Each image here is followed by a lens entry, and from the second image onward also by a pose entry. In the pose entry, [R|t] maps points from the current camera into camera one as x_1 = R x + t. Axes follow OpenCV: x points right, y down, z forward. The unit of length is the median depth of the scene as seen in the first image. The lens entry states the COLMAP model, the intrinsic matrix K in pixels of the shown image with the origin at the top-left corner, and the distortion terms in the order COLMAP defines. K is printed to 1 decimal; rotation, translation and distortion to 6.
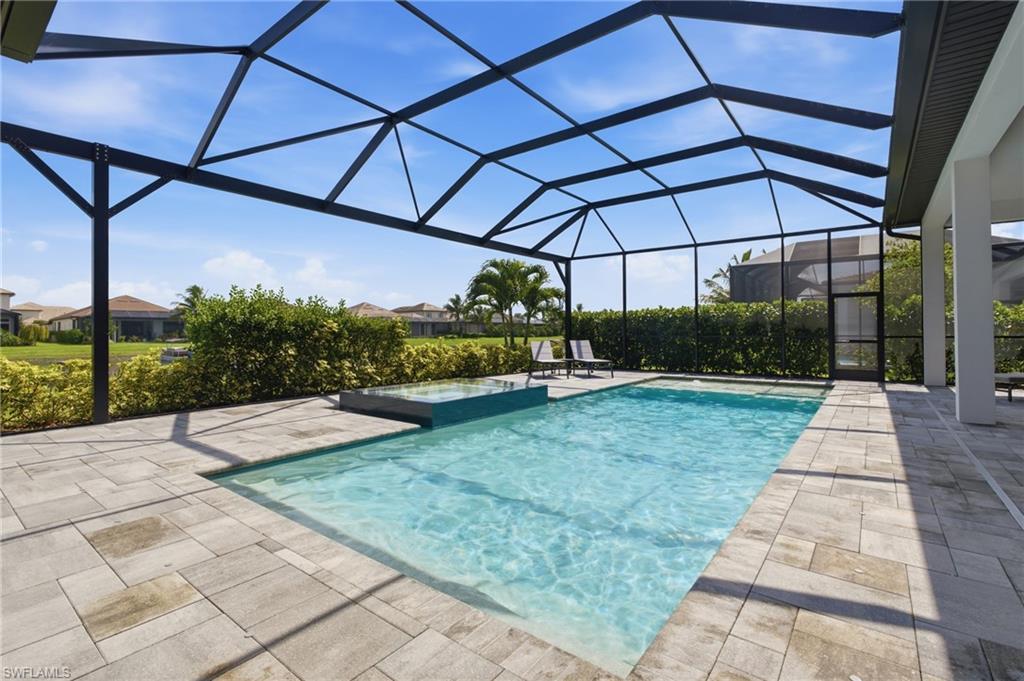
lens RADIAL K [[467.0, 0, 513.6], [0, 467.0, 326.0], [0, 0, 1]] dist [-0.002301, -0.000372]
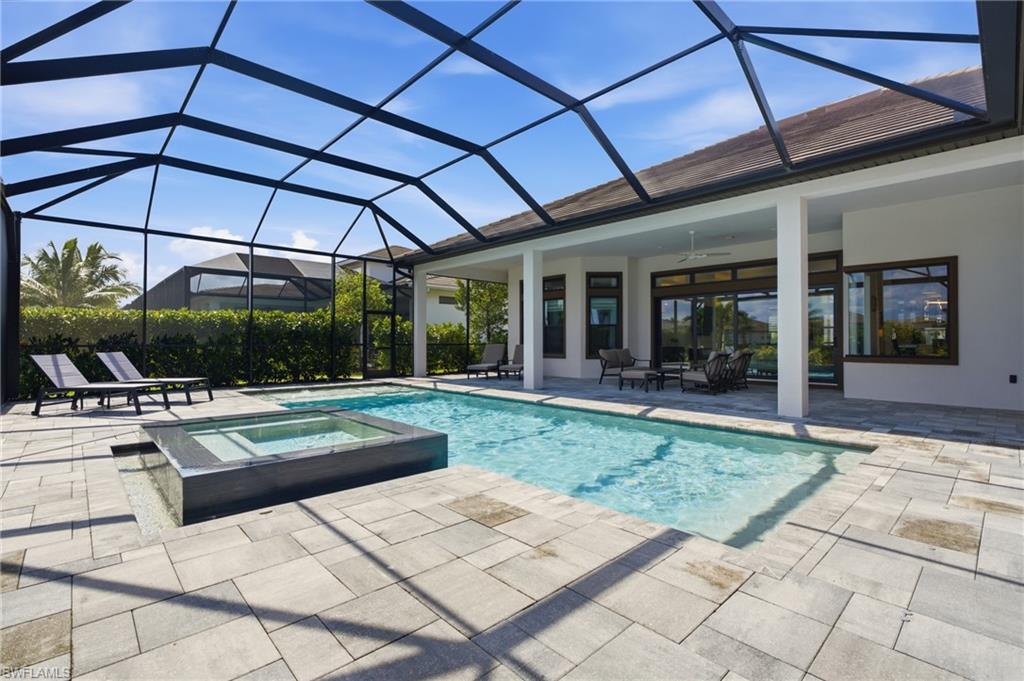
lens RADIAL K [[464.1, 0, 508.5], [0, 464.1, 337.7], [0, 0, 1]] dist [0.000970, 0.000175]
pose [[0.169428, 0.006764, 0.985519, -0.728490], [-0.012152, 0.999915, -0.004773, 0.011203], [-0.985468, -0.011167, 0.169496, 0.644703]]
